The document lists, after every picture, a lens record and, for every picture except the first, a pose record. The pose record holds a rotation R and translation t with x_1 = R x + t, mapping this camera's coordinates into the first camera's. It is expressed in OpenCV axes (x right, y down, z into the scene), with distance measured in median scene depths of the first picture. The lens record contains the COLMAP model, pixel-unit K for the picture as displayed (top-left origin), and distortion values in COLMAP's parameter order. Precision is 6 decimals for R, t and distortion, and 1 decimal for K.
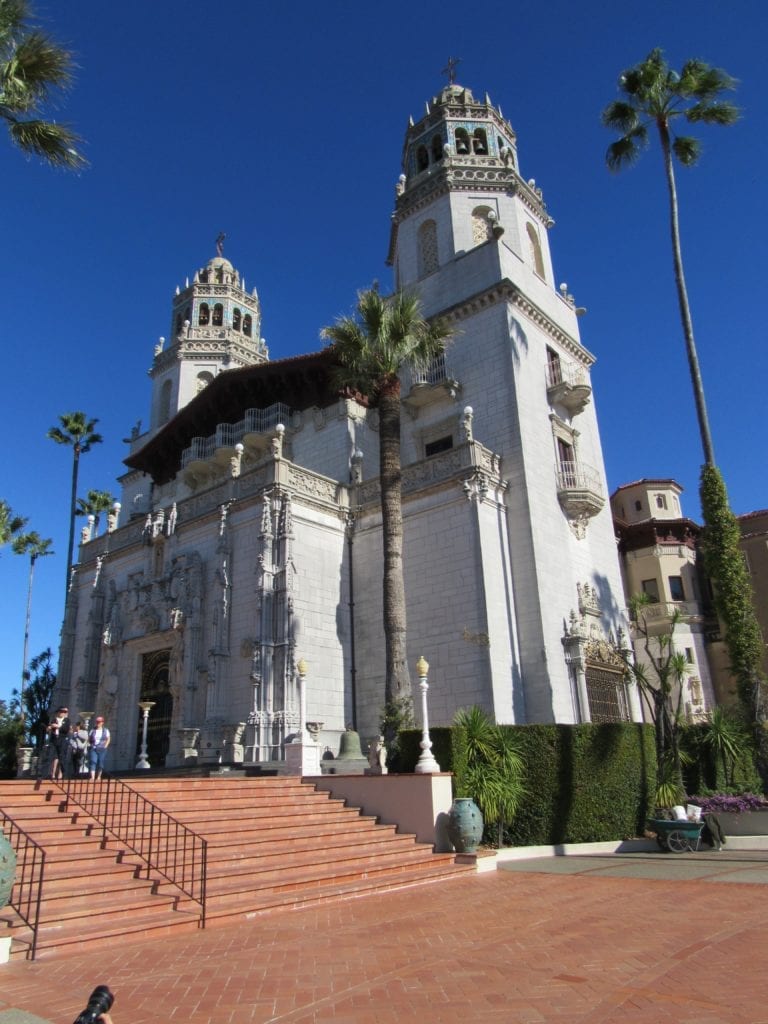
lens RADIAL K [[738.5, 0, 379.8], [0, 738.5, 516.2], [0, 0, 1]] dist [-0.011410, -0.003320]
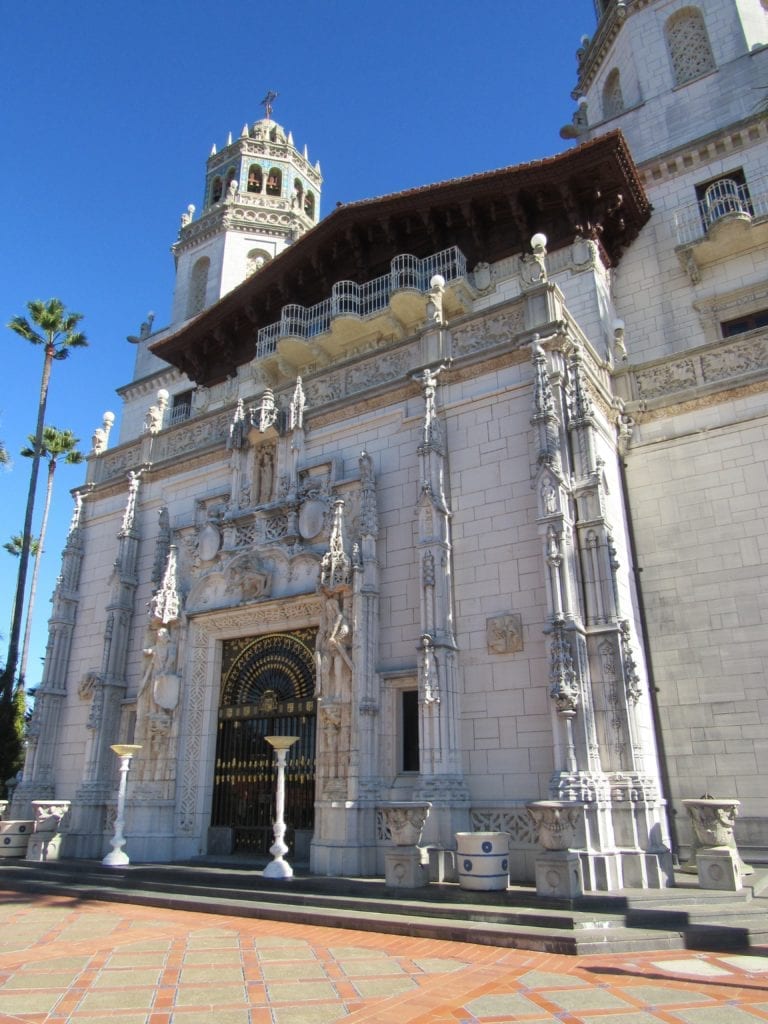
lens RADIAL K [[738.5, 0, 387.9], [0, 738.5, 510.4], [0, 0, 1]] dist [-0.011410, -0.003320]
pose [[0.989874, 0.075352, 0.120299, -0.262357], [-0.072877, 0.997031, -0.024845, 0.090965], [-0.121814, 0.015826, 0.992427, 0.413889]]
